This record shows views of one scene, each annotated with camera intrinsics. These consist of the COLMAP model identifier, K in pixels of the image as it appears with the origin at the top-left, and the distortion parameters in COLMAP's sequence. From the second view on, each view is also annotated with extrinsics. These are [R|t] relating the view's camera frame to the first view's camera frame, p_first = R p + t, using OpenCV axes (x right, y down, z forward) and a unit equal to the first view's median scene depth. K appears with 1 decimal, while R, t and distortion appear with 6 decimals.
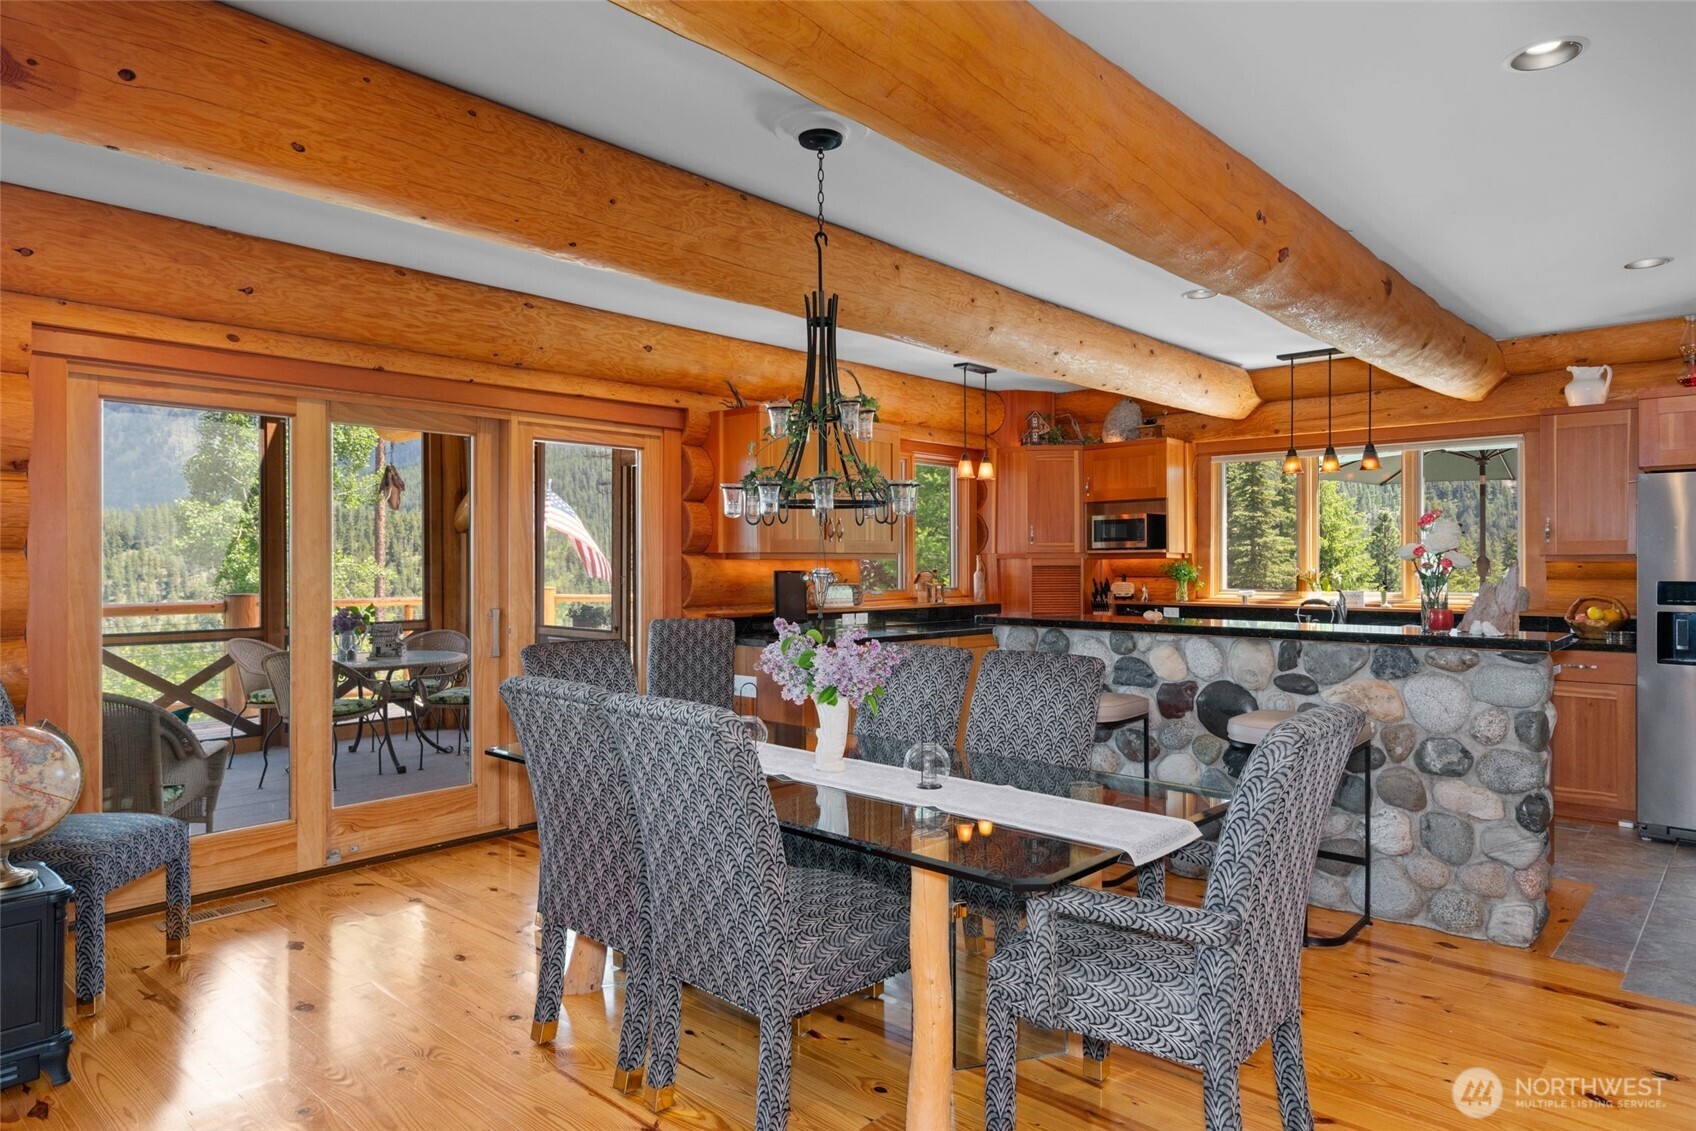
lens RADIAL K [[1026.5, 0, 848.0], [0, 1026.5, 565.5], [0, 0, 1]] dist [0.000197, -0.000292]
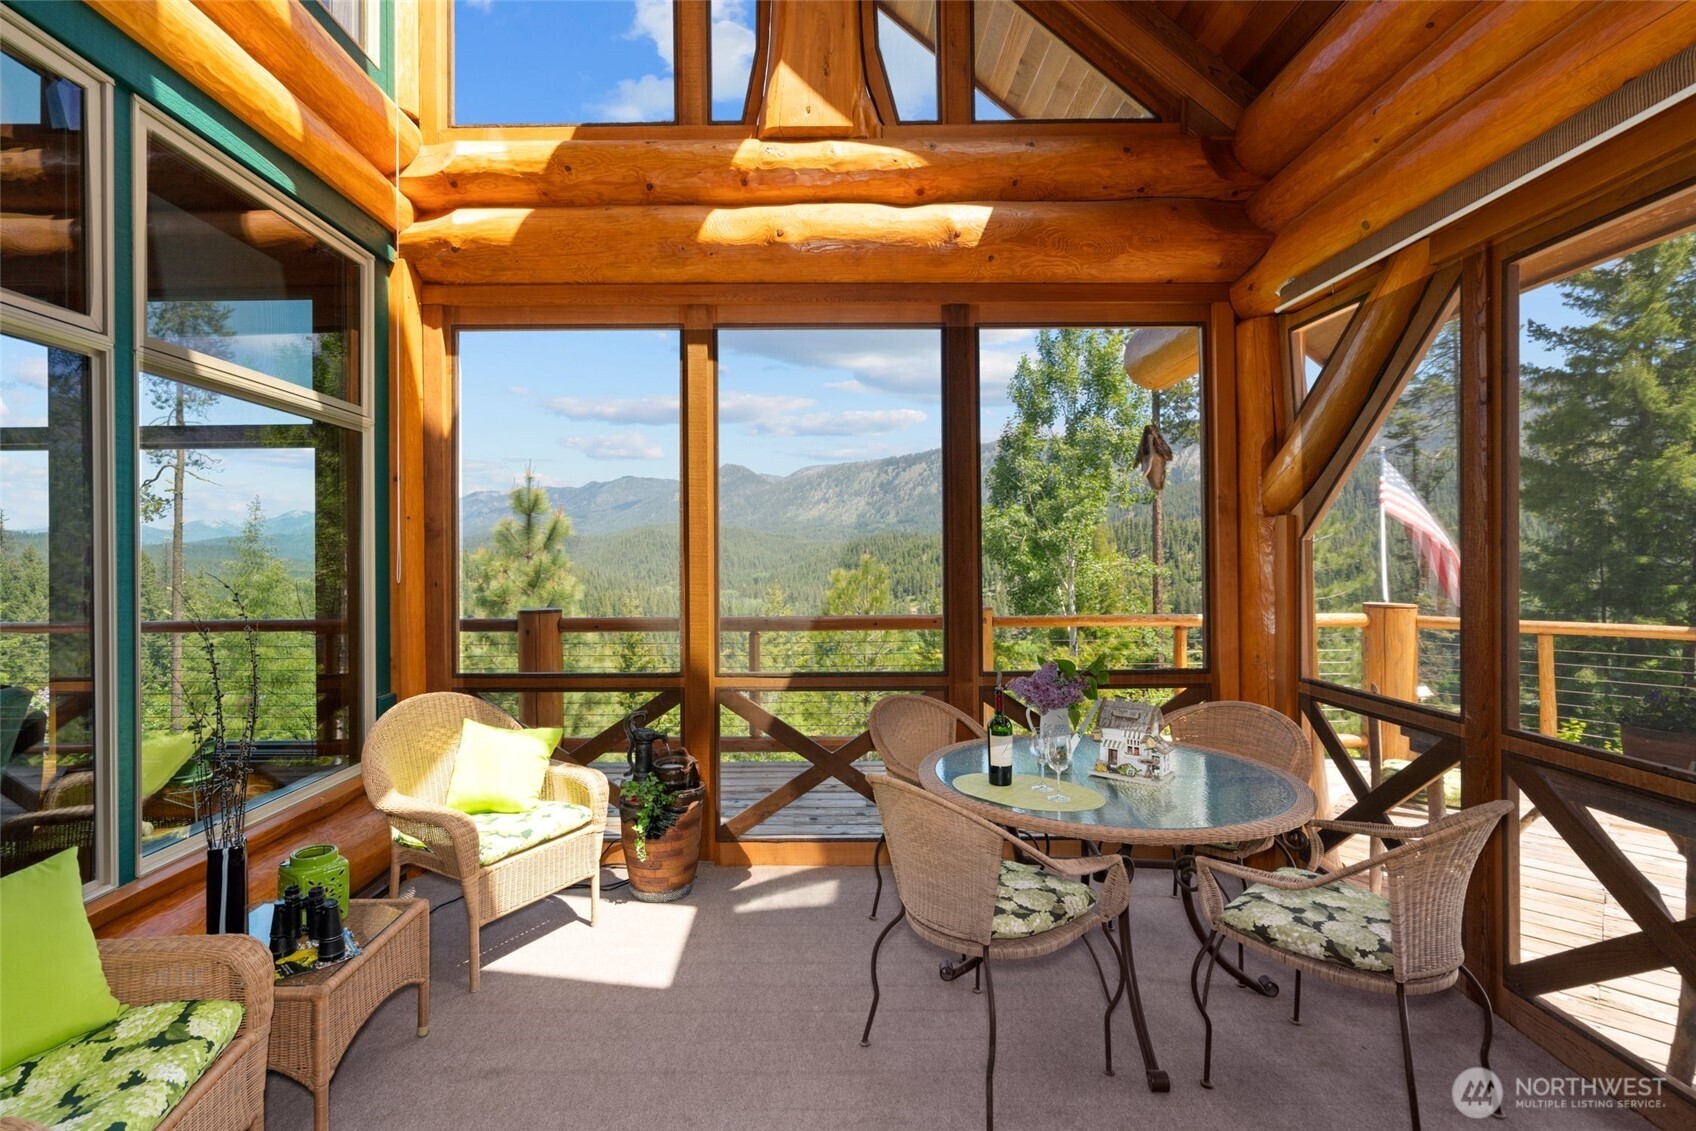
lens RADIAL K [[813.0, 0, 848.0], [0, 813.0, 565.5], [0, 0, 1]] dist [0.001697, 0.000183]
pose [[0.699246, -0.005075, -0.714863, -0.196041], [0.008337, 0.999965, 0.001056, -0.005186], [0.714833, -0.006698, 0.699264, 0.466381]]
